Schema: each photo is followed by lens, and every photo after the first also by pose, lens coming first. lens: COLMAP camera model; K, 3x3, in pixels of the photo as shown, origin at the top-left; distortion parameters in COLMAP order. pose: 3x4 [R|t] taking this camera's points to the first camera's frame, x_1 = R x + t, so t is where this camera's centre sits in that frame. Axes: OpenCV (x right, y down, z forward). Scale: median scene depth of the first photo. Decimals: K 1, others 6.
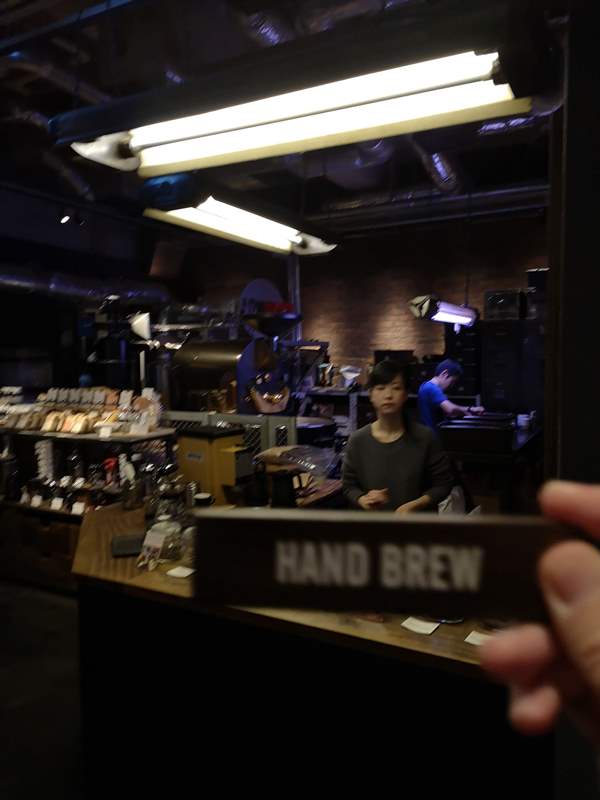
lens RADIAL K [[602.0, 0, 300.0], [0, 602.0, 400.0], [0, 0, 1]] dist [0.049149, -0.061589]
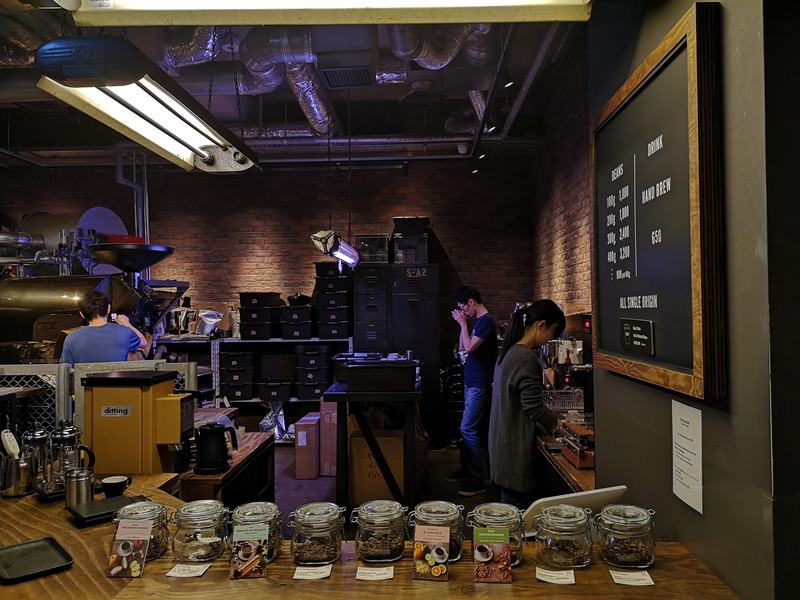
lens RADIAL K [[602.0, 0, 400.0], [0, 602.0, 300.0], [0, 0, 1]] dist [0.049149, -0.061589]
pose [[0.890519, 0.004257, 0.454925, -0.079801], [0.036118, 0.996138, -0.080023, 0.011728], [-0.453509, 0.087693, 0.886927, 0.068668]]
